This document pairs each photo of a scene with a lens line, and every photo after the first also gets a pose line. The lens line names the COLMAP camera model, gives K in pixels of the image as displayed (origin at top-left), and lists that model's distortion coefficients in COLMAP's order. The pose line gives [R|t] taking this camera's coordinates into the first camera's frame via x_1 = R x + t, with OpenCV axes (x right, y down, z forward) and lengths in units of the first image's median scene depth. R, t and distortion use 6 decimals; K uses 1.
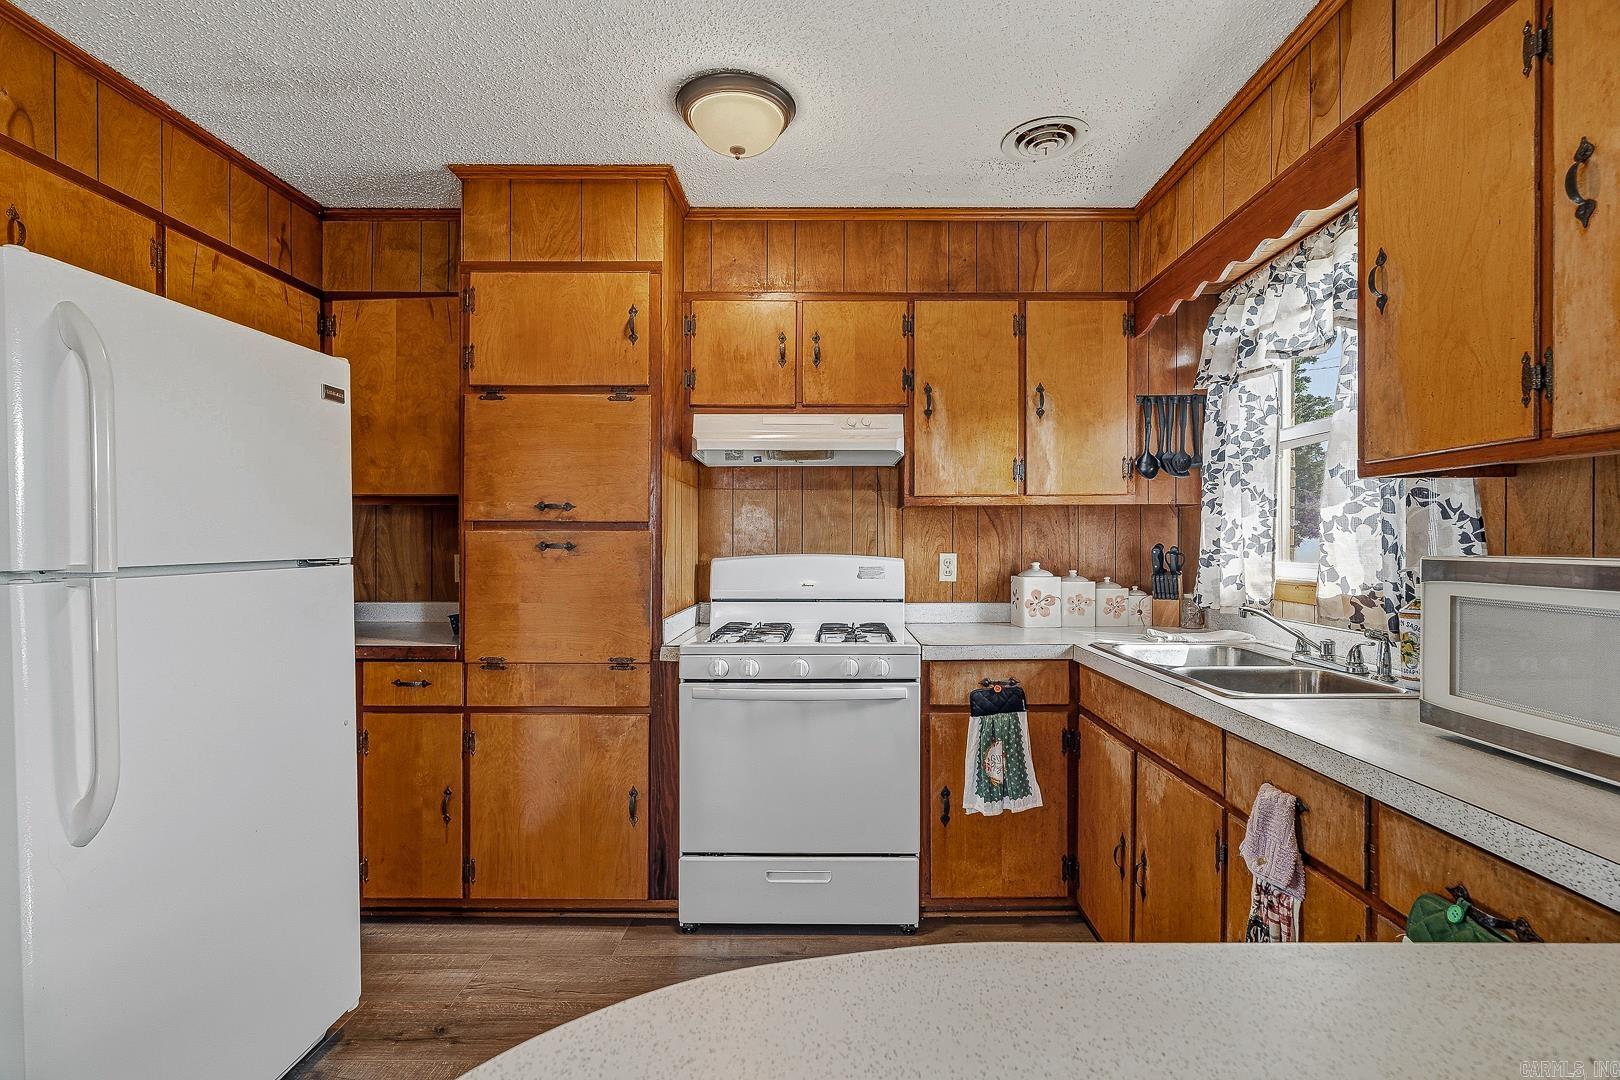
lens RADIAL K [[744.2, 0, 811.7], [0, 744.2, 574.4], [0, 0, 1]] dist [-0.003579, 0.000977]
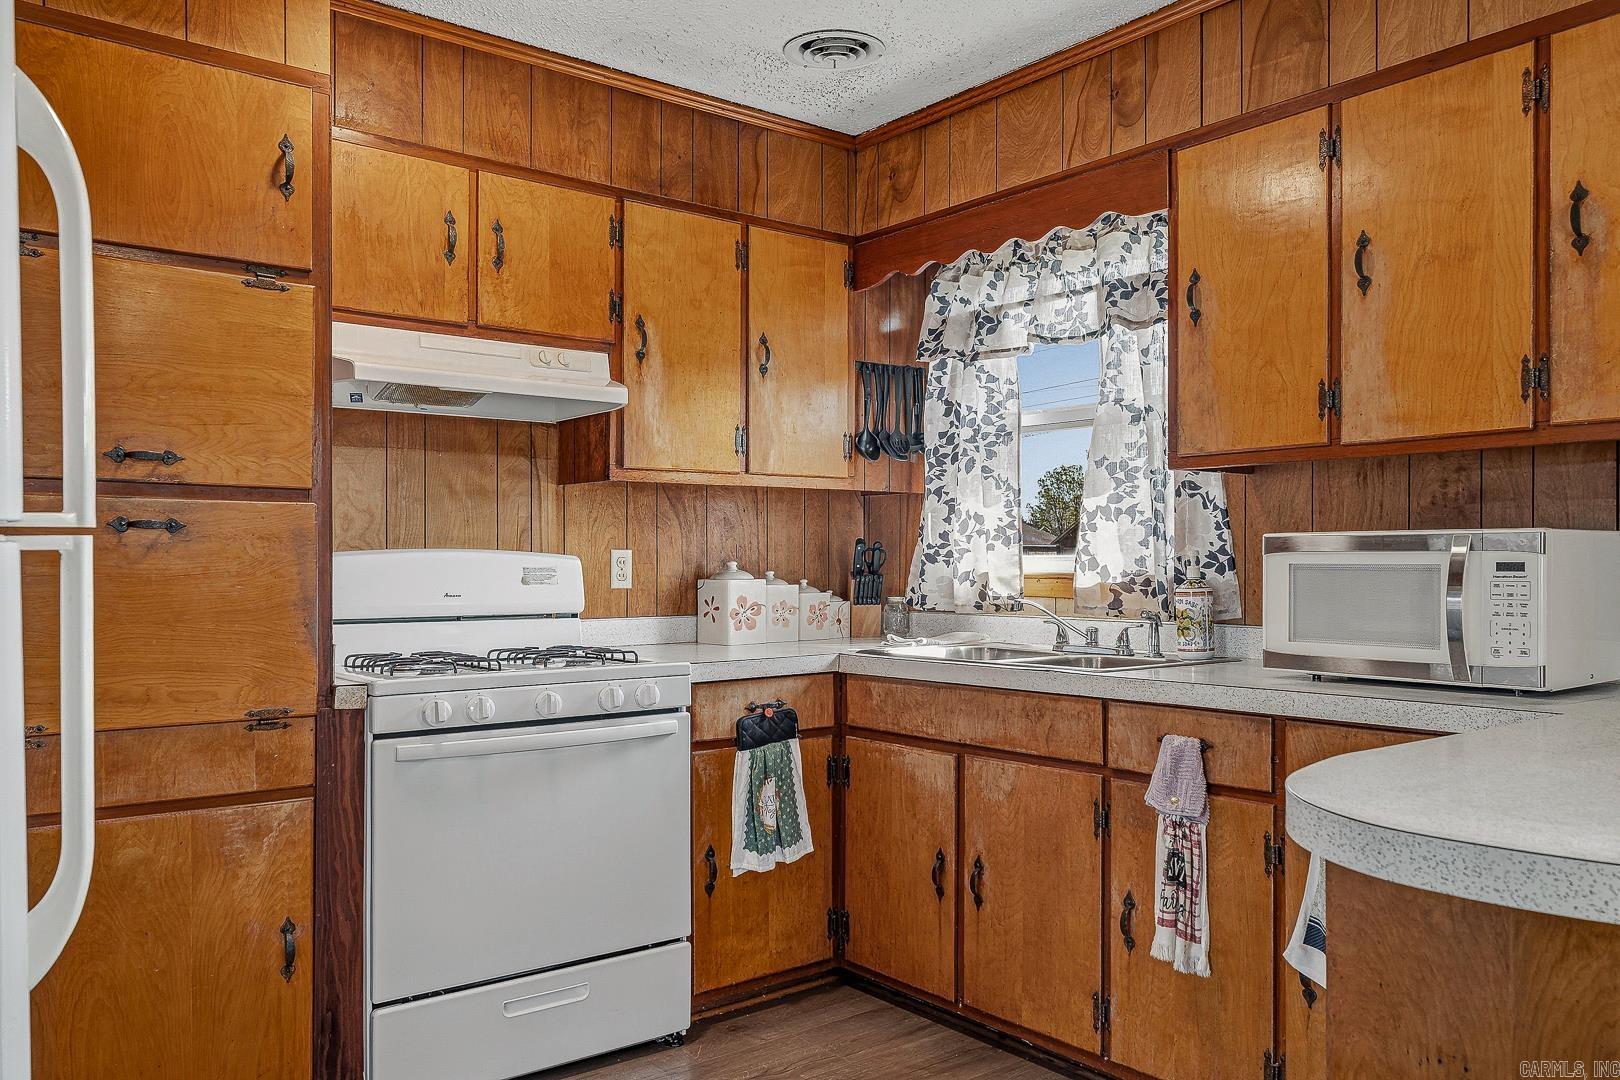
lens RADIAL K [[1251.3, 0, 812.4], [0, 1251.3, 631.4], [0, 0, 1]] dist [0.007910, 0.002712]
pose [[0.782239, -0.034325, 0.622032, -0.544998], [0.025927, 0.999410, 0.022544, 0.036143], [-0.622439, -0.001507, 0.782667, -0.086752]]
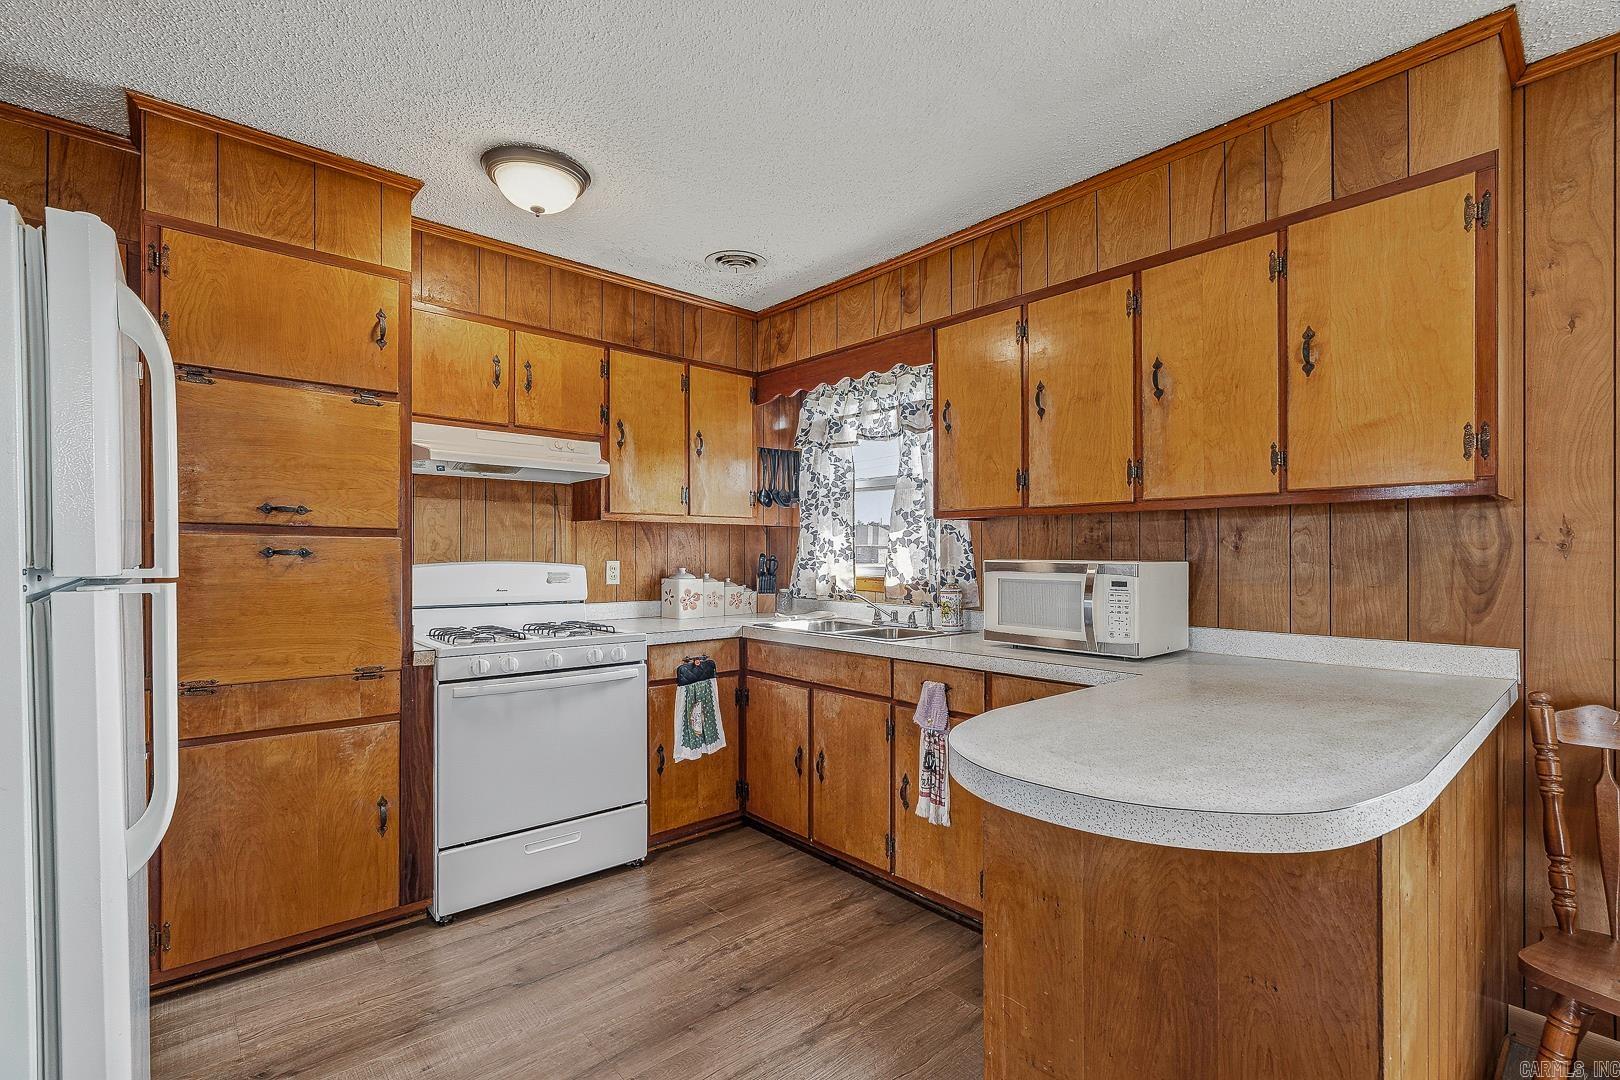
lens RADIAL K [[745.1, 0, 808.0], [0, 745.1, 593.3], [0, 0, 1]] dist [-0.000609, 0.000480]
pose [[0.747455, -0.029727, 0.663647, -0.471400], [0.021633, 0.999558, 0.020408, 0.007738], [-0.663960, -0.000897, 0.747767, -0.117447]]
